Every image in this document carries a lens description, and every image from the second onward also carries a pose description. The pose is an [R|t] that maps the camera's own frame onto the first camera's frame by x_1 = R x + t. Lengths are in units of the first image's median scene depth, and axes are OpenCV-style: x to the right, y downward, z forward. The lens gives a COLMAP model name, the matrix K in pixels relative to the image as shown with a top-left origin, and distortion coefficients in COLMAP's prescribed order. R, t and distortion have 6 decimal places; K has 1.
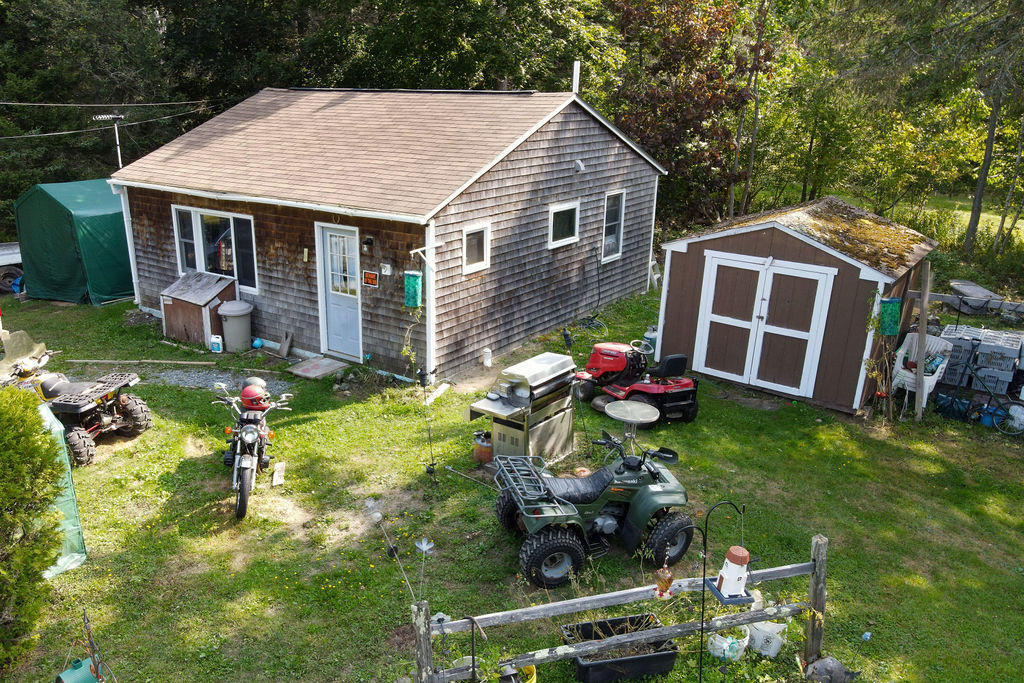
lens RADIAL K [[829.1, 0, 454.2], [0, 829.1, 388.9], [0, 0, 1]] dist [0.002868, 0.010437]
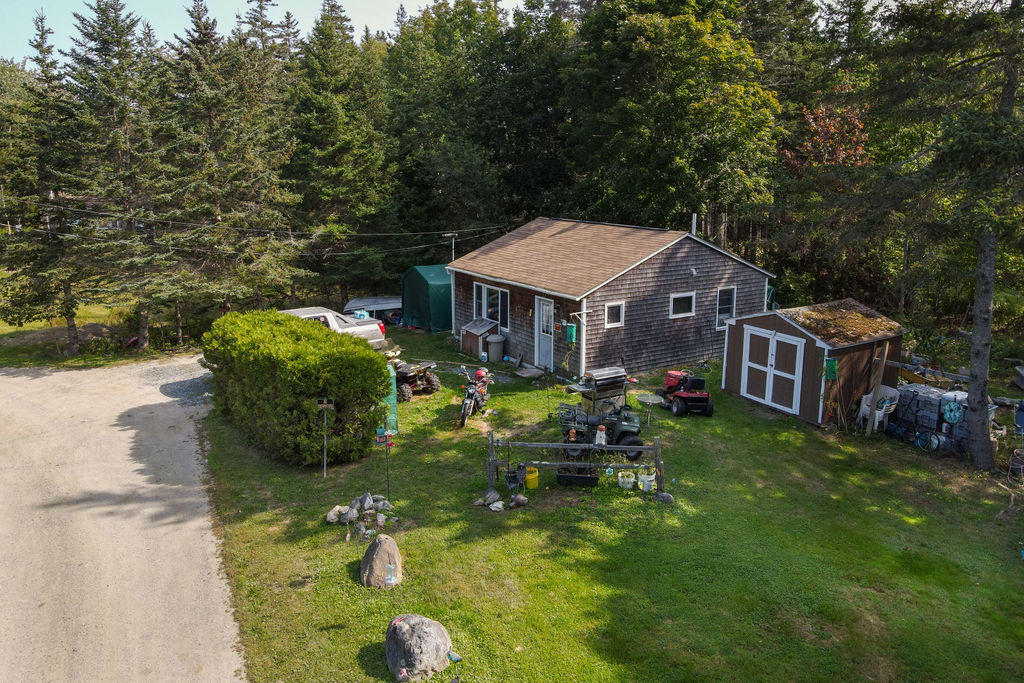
lens RADIAL K [[737.6, 0, 512.0], [0, 737.6, 341.5], [0, 0, 1]] dist [0.003852, 0.002122]
pose [[0.937035, 0.078232, -0.340360, 0.377330], [-0.120796, 0.987035, -0.105690, 0.090189], [0.327679, 0.140149, 0.934337, -0.601292]]
